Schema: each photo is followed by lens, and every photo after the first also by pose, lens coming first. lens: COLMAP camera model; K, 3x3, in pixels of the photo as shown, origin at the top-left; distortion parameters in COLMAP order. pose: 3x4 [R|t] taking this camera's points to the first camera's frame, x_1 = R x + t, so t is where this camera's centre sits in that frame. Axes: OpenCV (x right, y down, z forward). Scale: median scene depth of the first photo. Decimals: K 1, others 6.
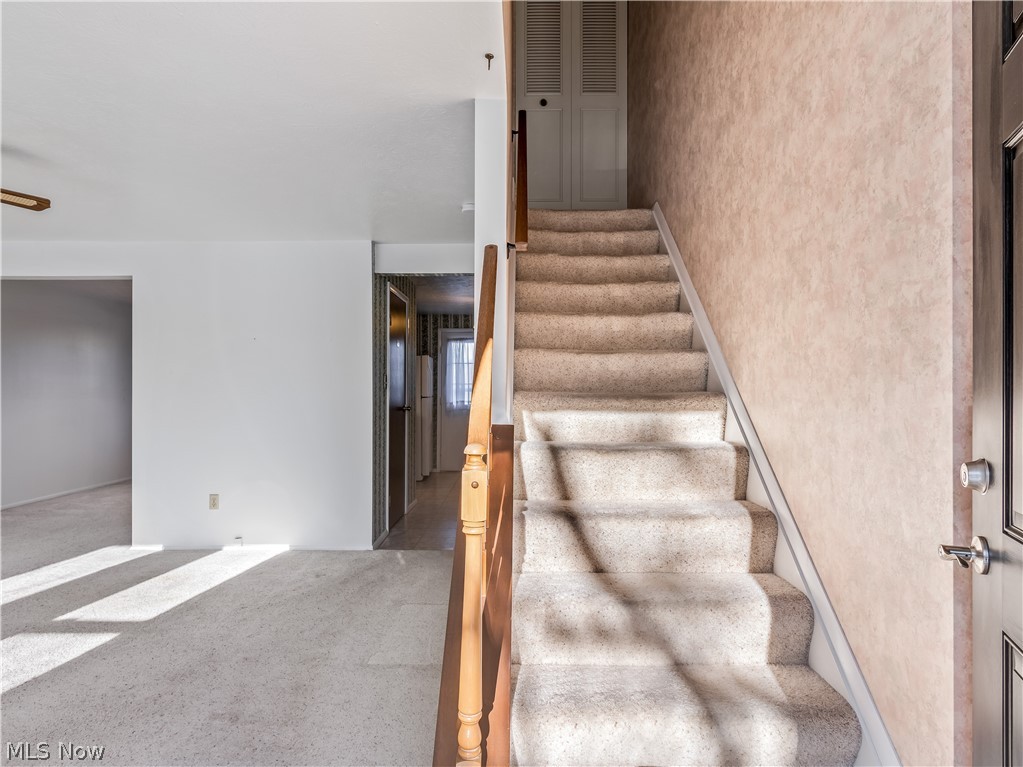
lens RADIAL K [[563.4, 0, 511.5], [0, 563.4, 383.5], [0, 0, 1]] dist [0.000810, -0.001056]
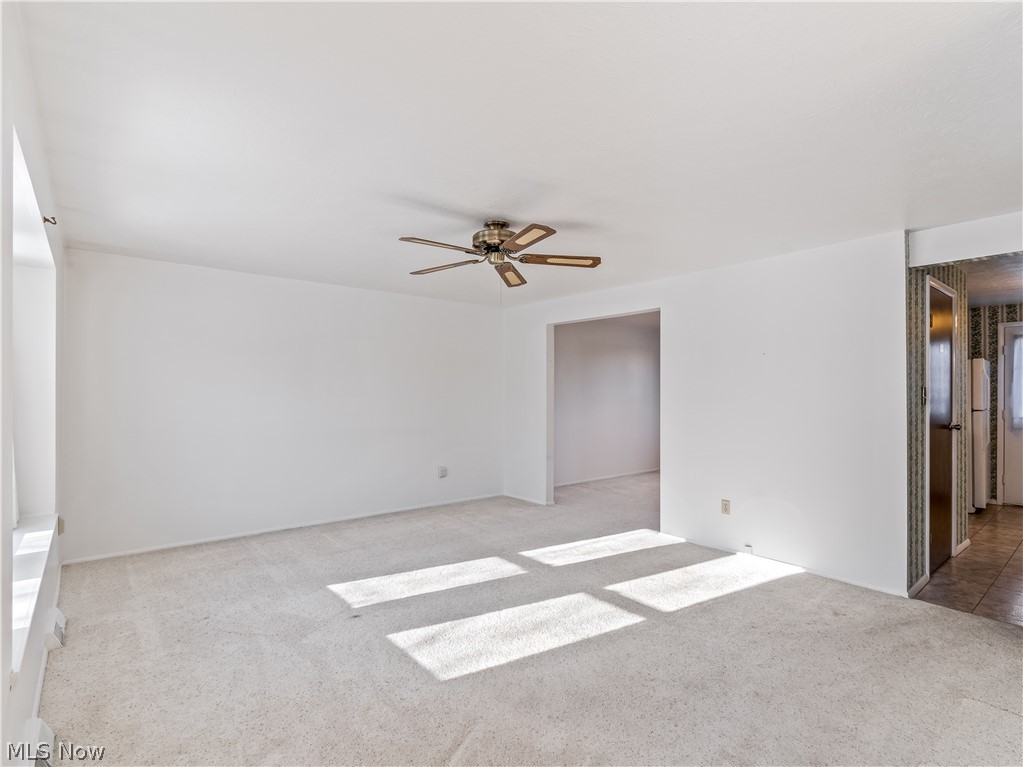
lens RADIAL K [[504.3, 0, 509.5], [0, 504.3, 385.4], [0, 0, 1]] dist [0.000201, -0.001353]
pose [[0.626865, -0.005228, -0.779110, -0.031457], [-0.000802, 0.999973, -0.007355, -0.013978], [0.779127, 0.005235, 0.626844, 0.065016]]
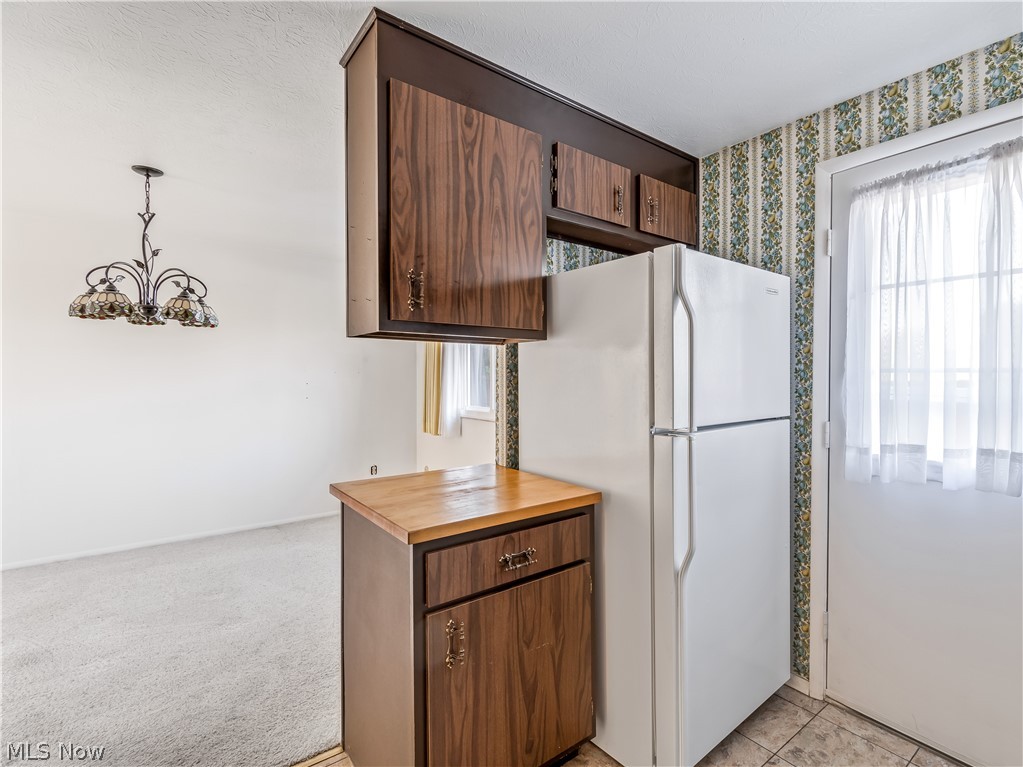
lens RADIAL K [[505.9, 0, 574.5], [0, 505.9, 379.5], [0, 0, 1]] dist [0.001892, -0.000514]
pose [[0.637786, 0.009498, -0.770155, -0.057894], [-0.001714, 0.999939, 0.010912, 0.006529], [0.770211, -0.005639, 0.637764, 2.479086]]
